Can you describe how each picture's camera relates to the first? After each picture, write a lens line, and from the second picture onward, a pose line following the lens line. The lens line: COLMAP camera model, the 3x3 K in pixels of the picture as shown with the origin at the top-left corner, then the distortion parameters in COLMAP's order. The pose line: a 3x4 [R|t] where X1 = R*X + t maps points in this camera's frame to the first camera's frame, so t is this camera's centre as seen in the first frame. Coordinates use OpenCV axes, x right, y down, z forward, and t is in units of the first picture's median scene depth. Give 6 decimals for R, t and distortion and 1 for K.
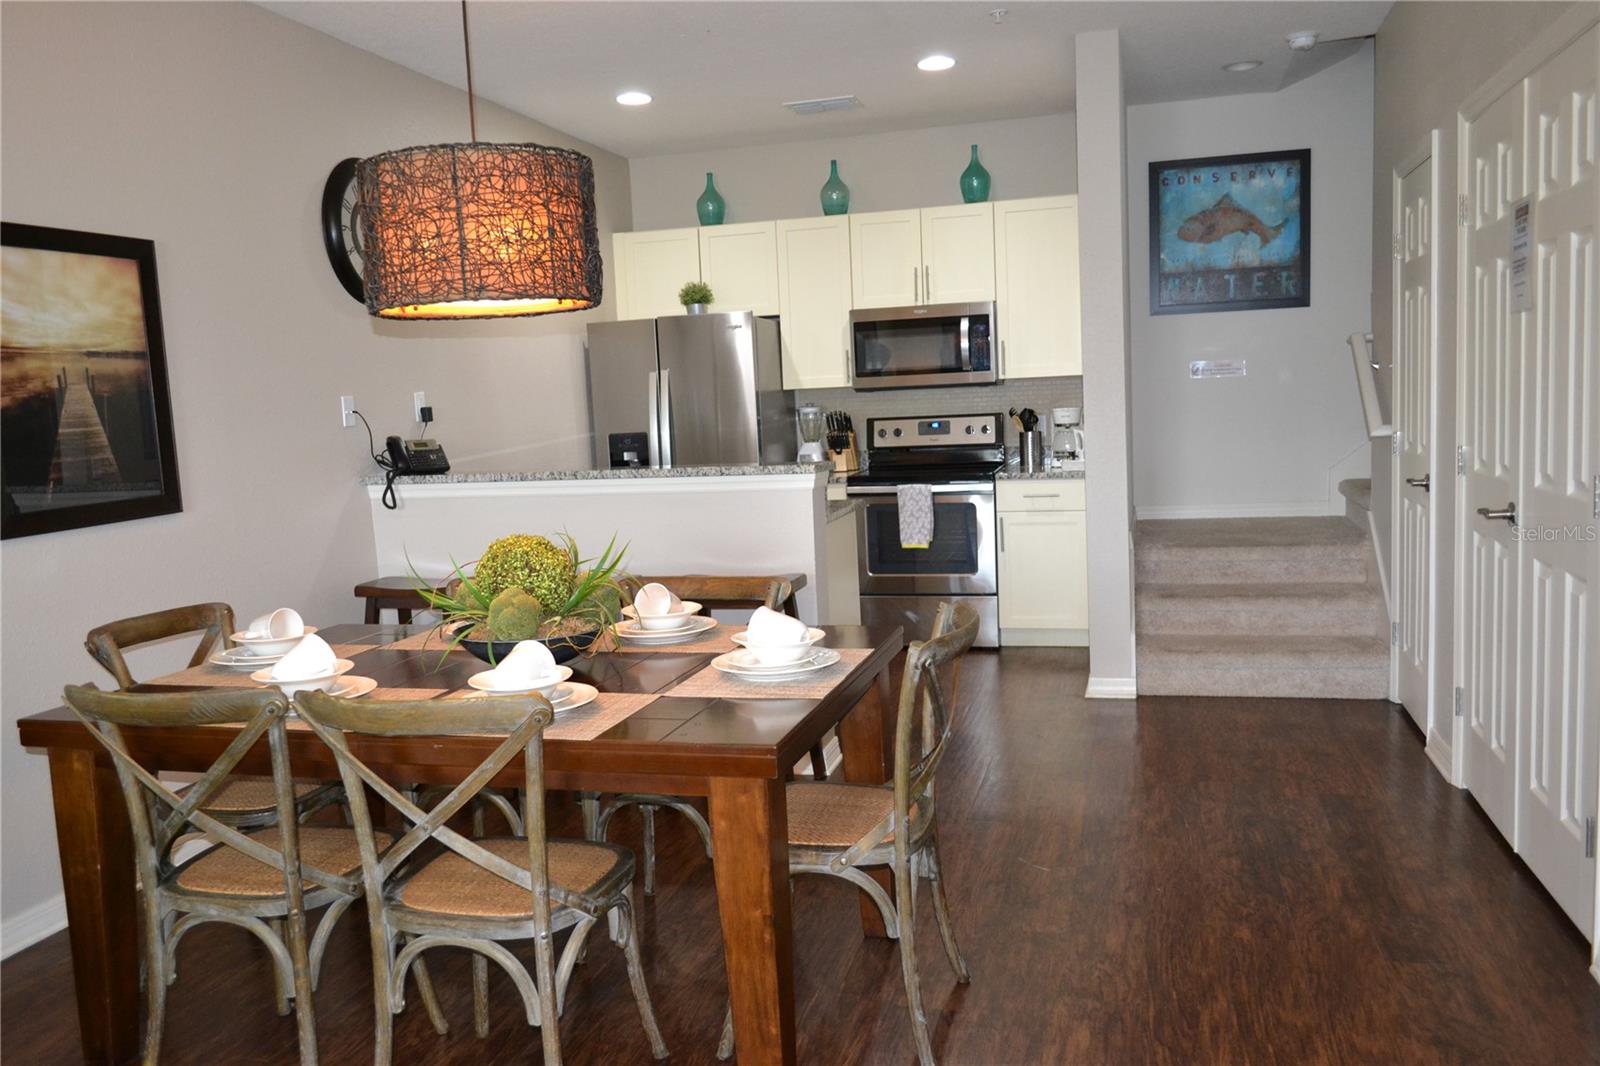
lens RADIAL K [[1266.0, 0, 794.6], [0, 1266.0, 541.7], [0, 0, 1]] dist [-0.015711, 0.001855]
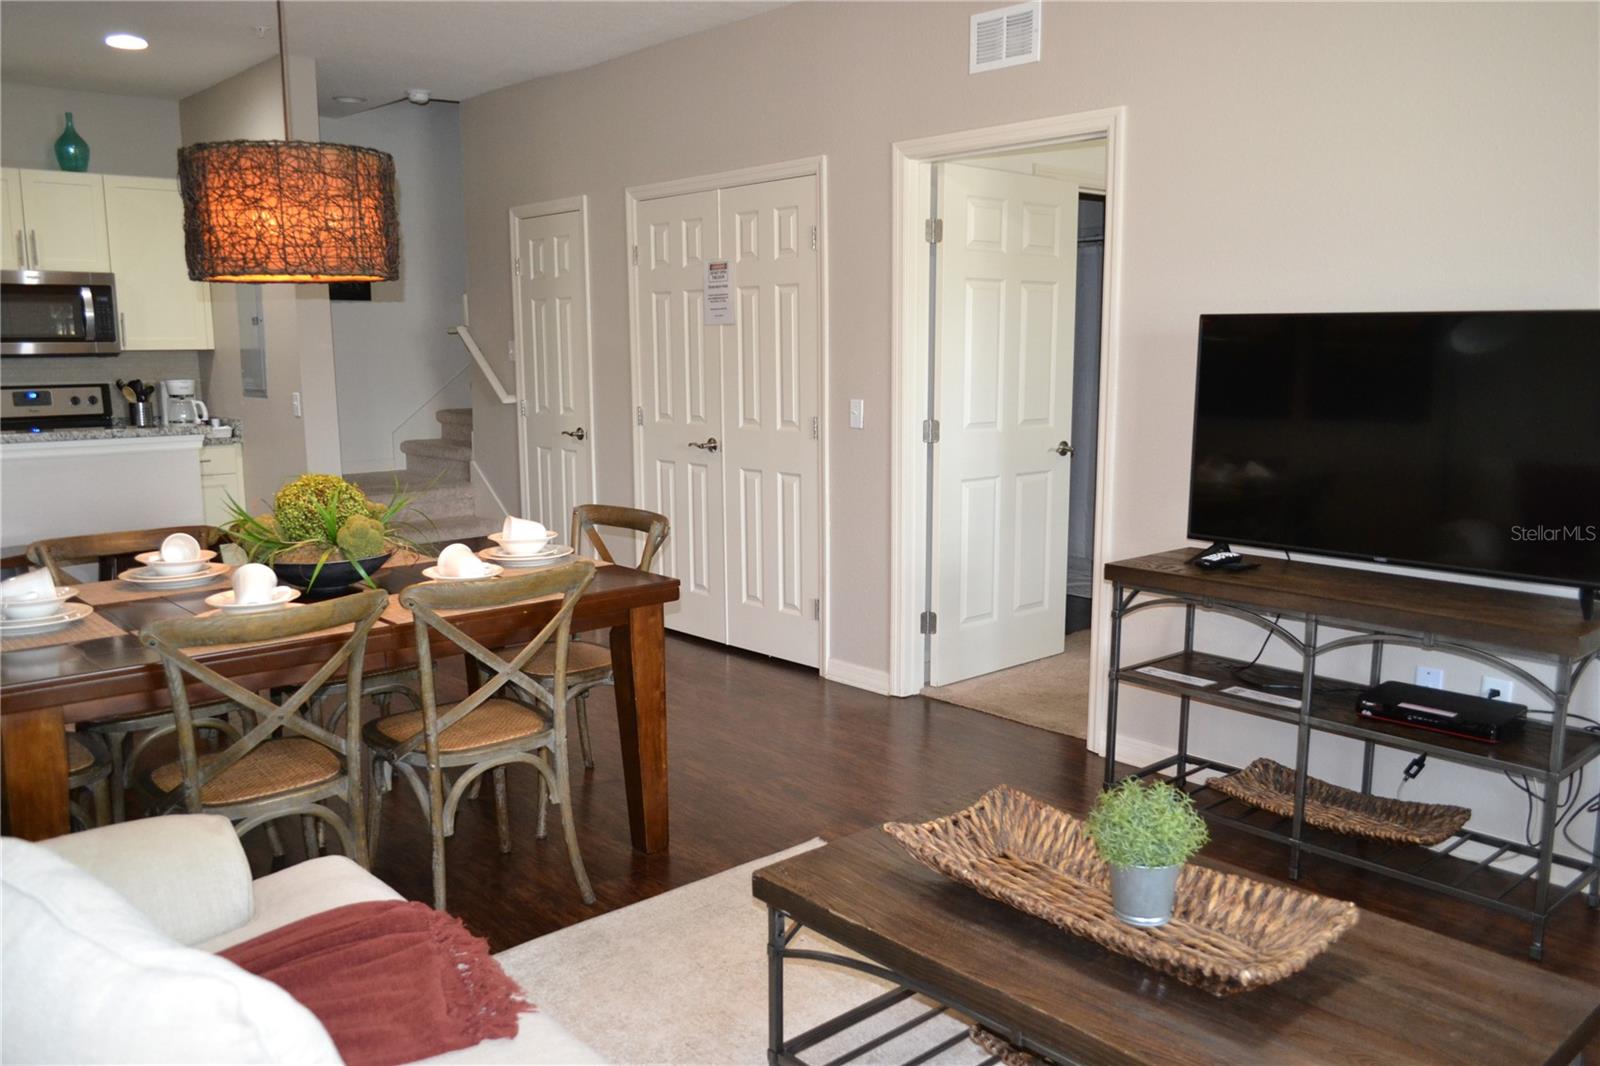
lens RADIAL K [[1266.0, 0, 794.6], [0, 1266.0, 541.7], [0, 0, 1]] dist [-0.015711, 0.001855]
pose [[0.531538, -0.088432, 0.842406, -0.425990], [0.078310, 0.995406, 0.055082, 0.011883], [-0.843407, 0.036690, 0.536021, 0.001780]]
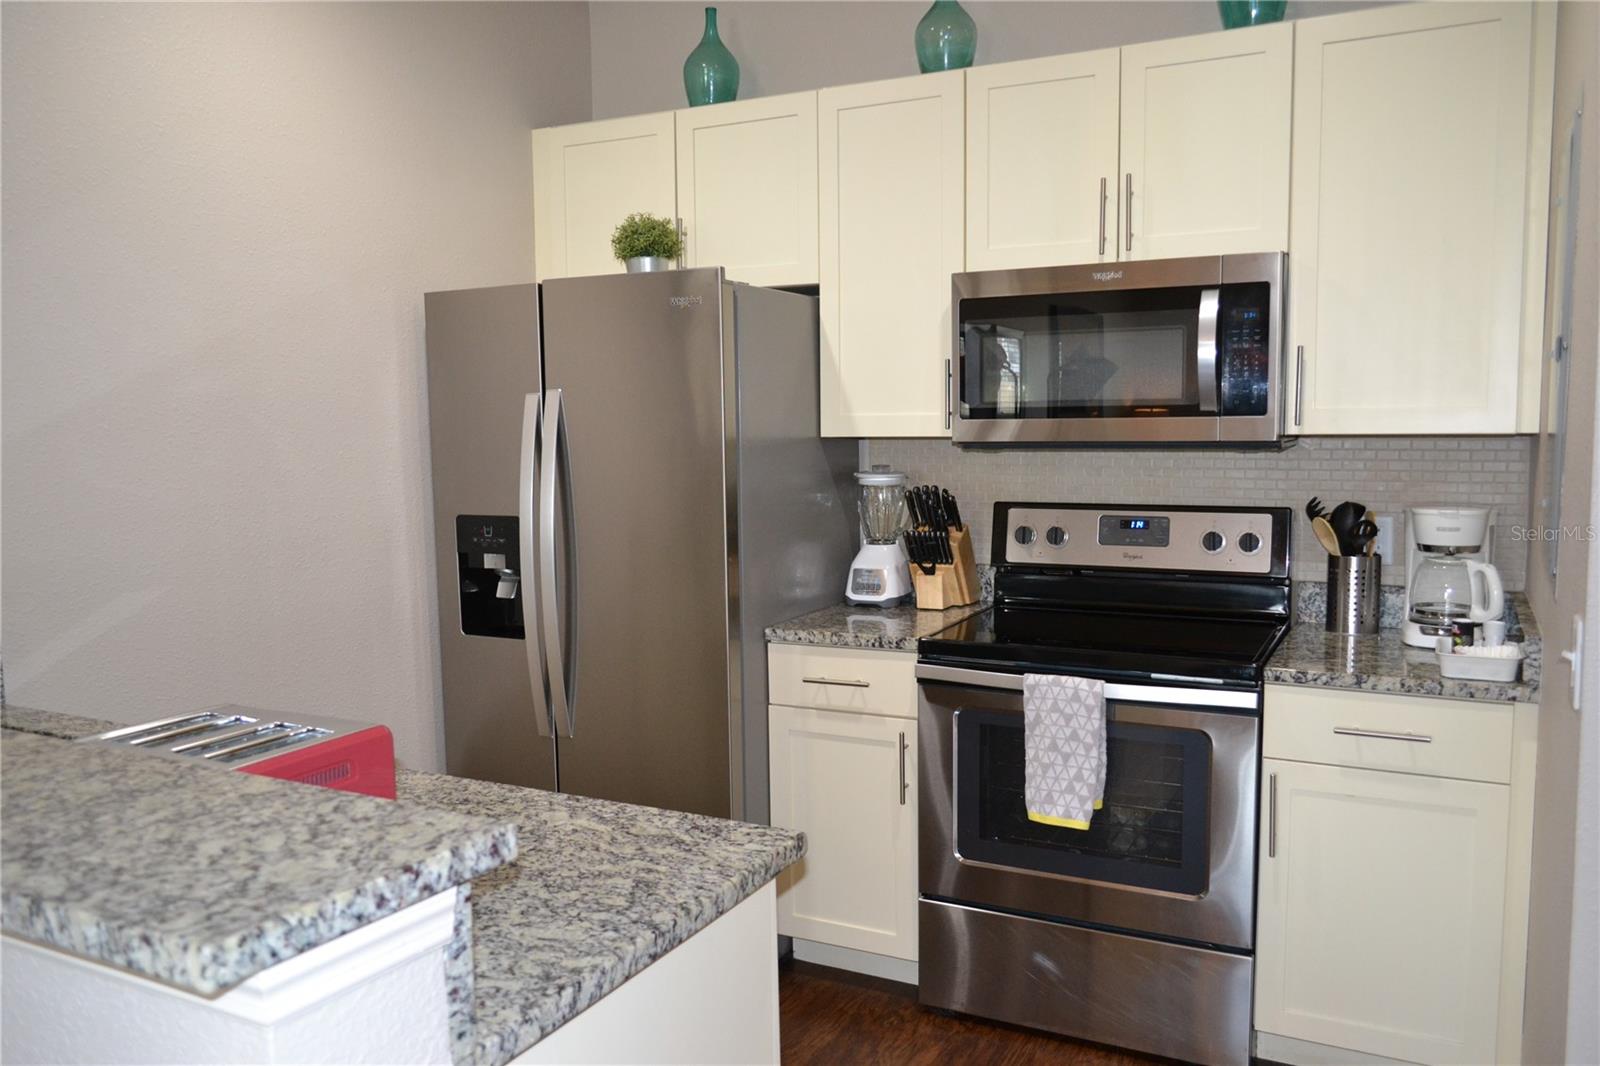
lens RADIAL K [[1252.2, 0, 795.7], [0, 1252.2, 541.4], [0, 0, 1]] dist [-0.018415, 0.007122]
pose [[0.976665, 0.054936, -0.207623, 0.090061], [-0.056590, 0.998395, -0.002034, -0.083525], [0.207179, 0.013736, 0.978207, 0.559921]]
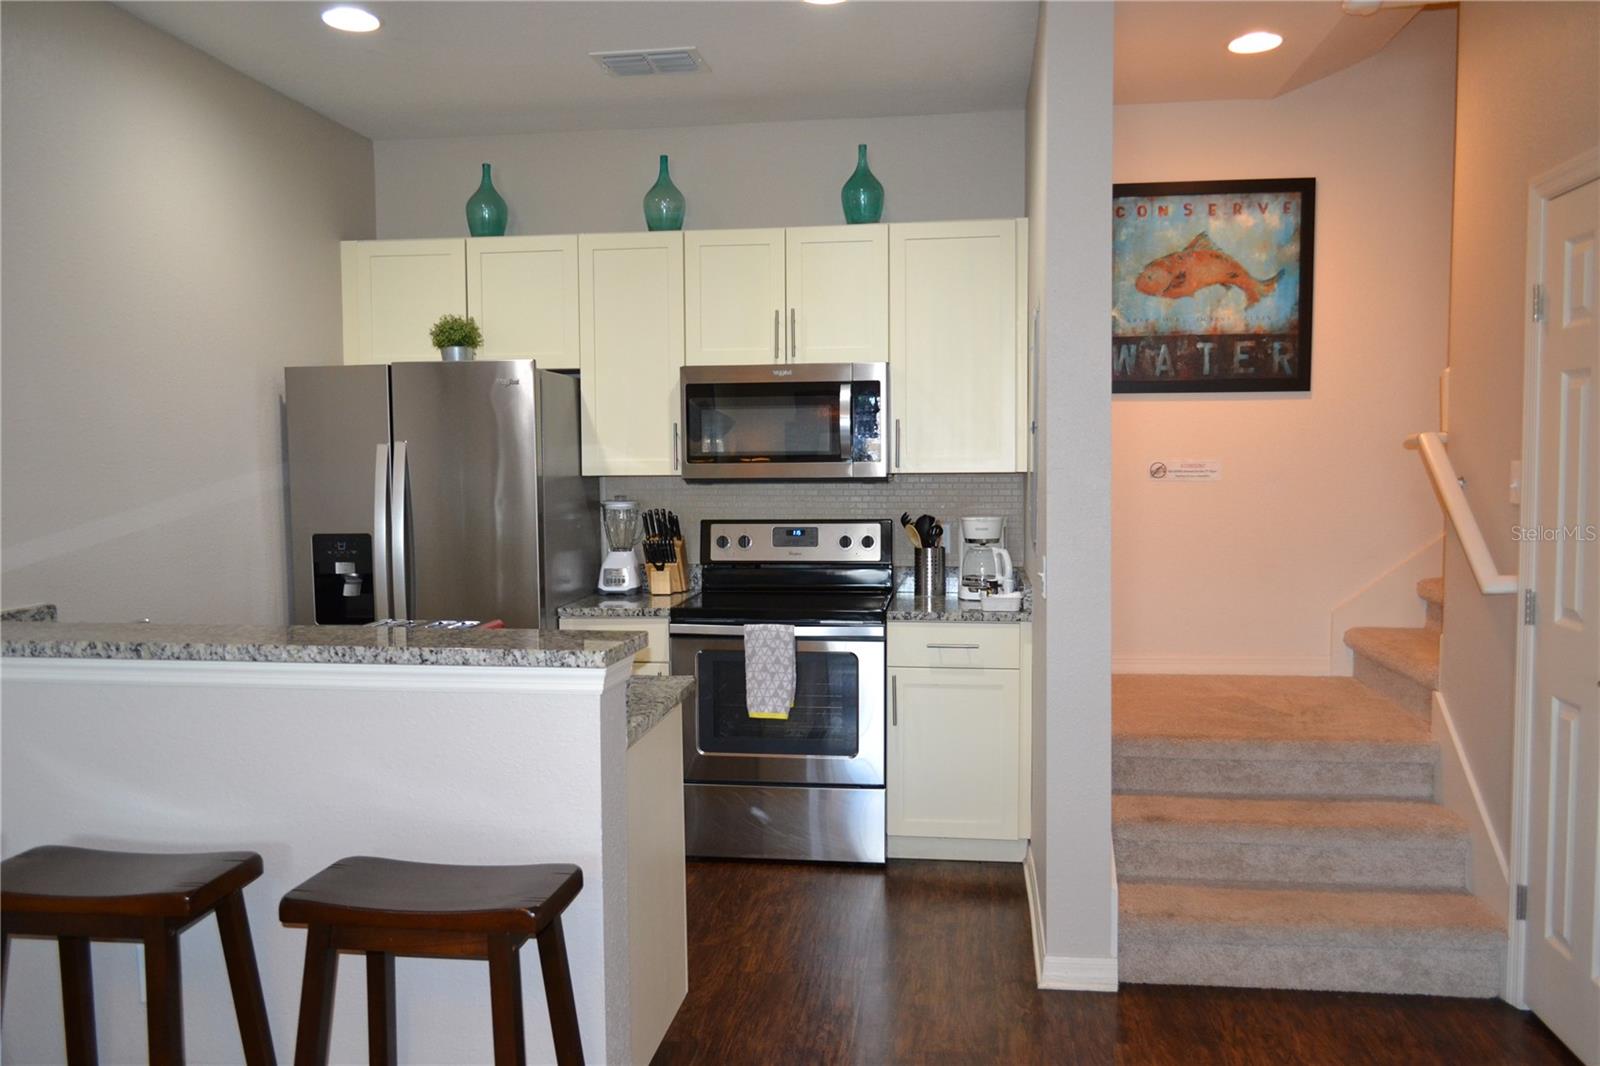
lens RADIAL K [[1266.0, 0, 794.6], [0, 1266.0, 541.7], [0, 0, 1]] dist [-0.015711, 0.001855]
pose [[0.990236, 0.029200, 0.136307, 0.013911], [-0.022167, 0.998357, -0.052835, -0.053180], [-0.137626, 0.049298, 0.989257, 0.318710]]
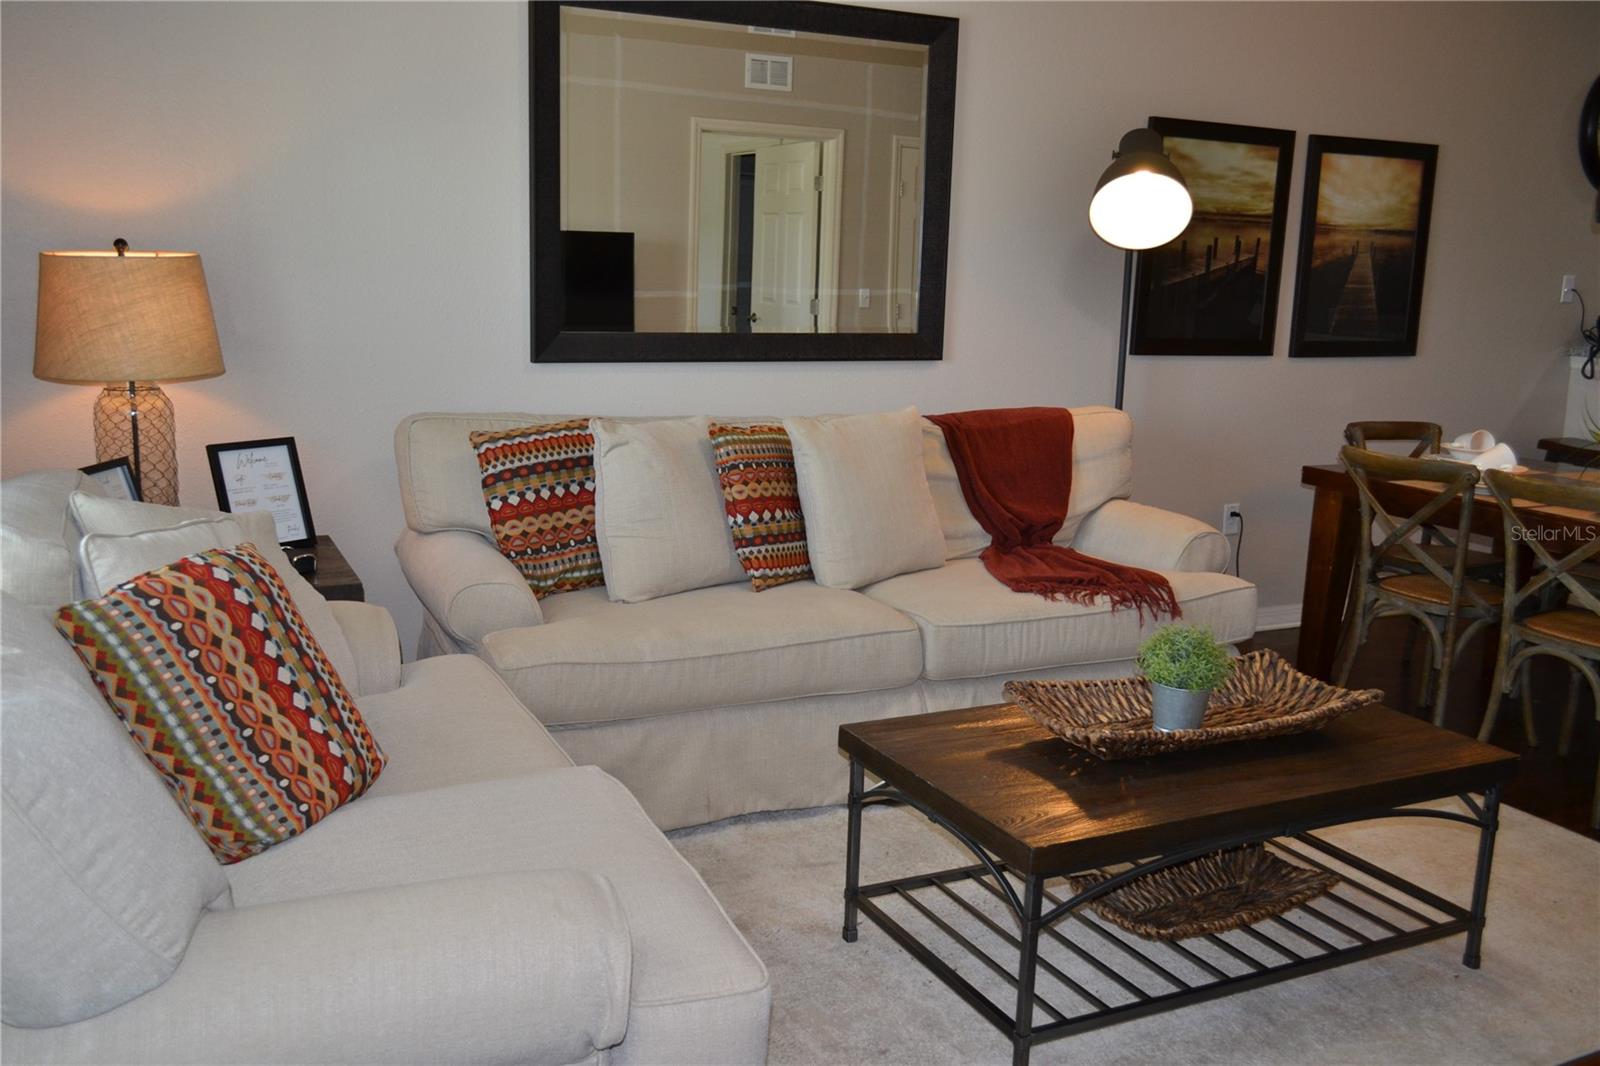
lens RADIAL K [[1420.3, 0, 788.4], [0, 1420.3, 540.4], [0, 0, 1]] dist [-0.016924, -0.004344]
pose [[0.665052, 0.212061, -0.716056, 0.103629], [-0.150408, 0.977223, 0.149711, 0.024982], [0.731494, 0.008135, 0.681800, -0.284032]]
